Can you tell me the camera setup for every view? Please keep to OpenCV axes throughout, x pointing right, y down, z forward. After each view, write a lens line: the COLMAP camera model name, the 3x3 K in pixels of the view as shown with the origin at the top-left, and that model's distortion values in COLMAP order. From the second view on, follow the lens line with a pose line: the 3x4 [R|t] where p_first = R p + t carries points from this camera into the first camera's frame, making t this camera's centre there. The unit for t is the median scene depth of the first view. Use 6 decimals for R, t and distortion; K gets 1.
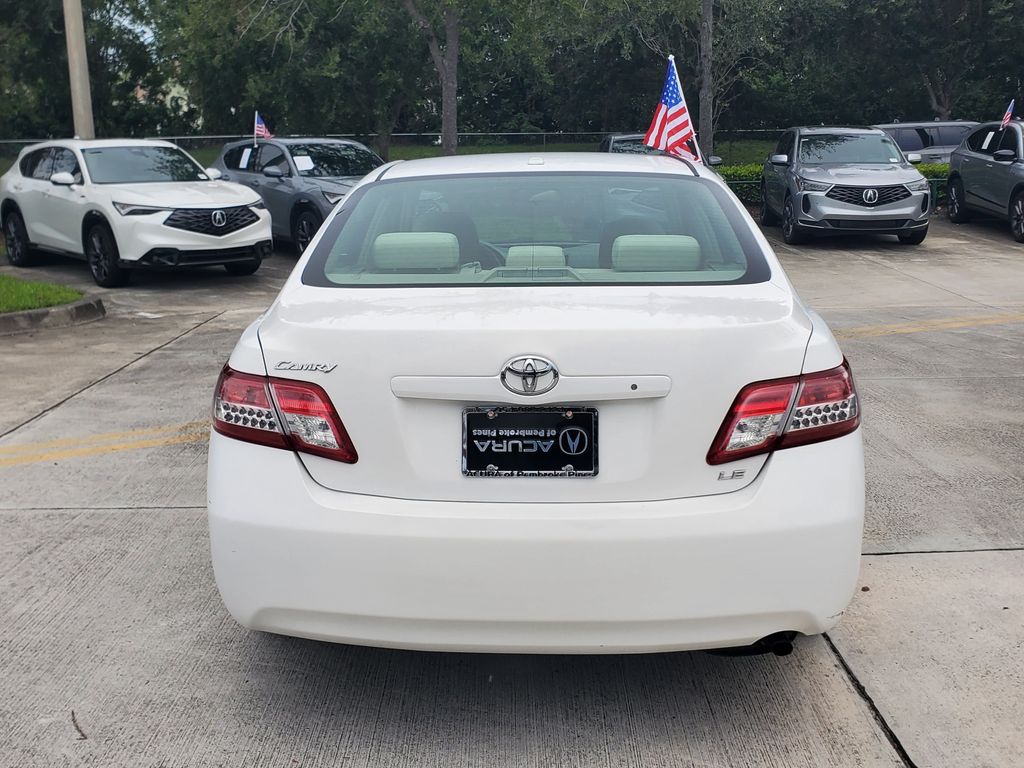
lens RADIAL K [[1147.5, 0, 512.0], [0, 1147.5, 384.0], [0, 0, 1]] dist [0.051862, -0.120707]
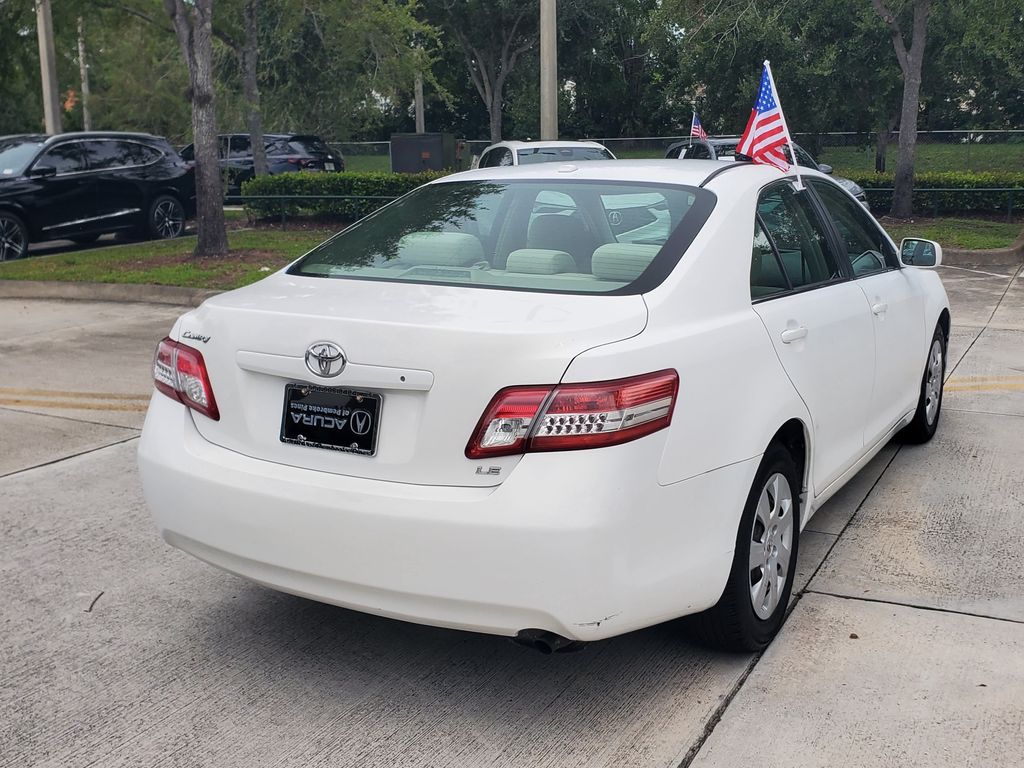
lens RADIAL K [[1147.5, 0, 512.0], [0, 1147.5, 384.0], [0, 0, 1]] dist [0.051862, -0.120707]
pose [[0.877472, 0.096342, -0.469852, 0.703498], [-0.094967, 0.995123, 0.026692, -0.031341], [0.470131, 0.021199, 0.882342, 0.077549]]
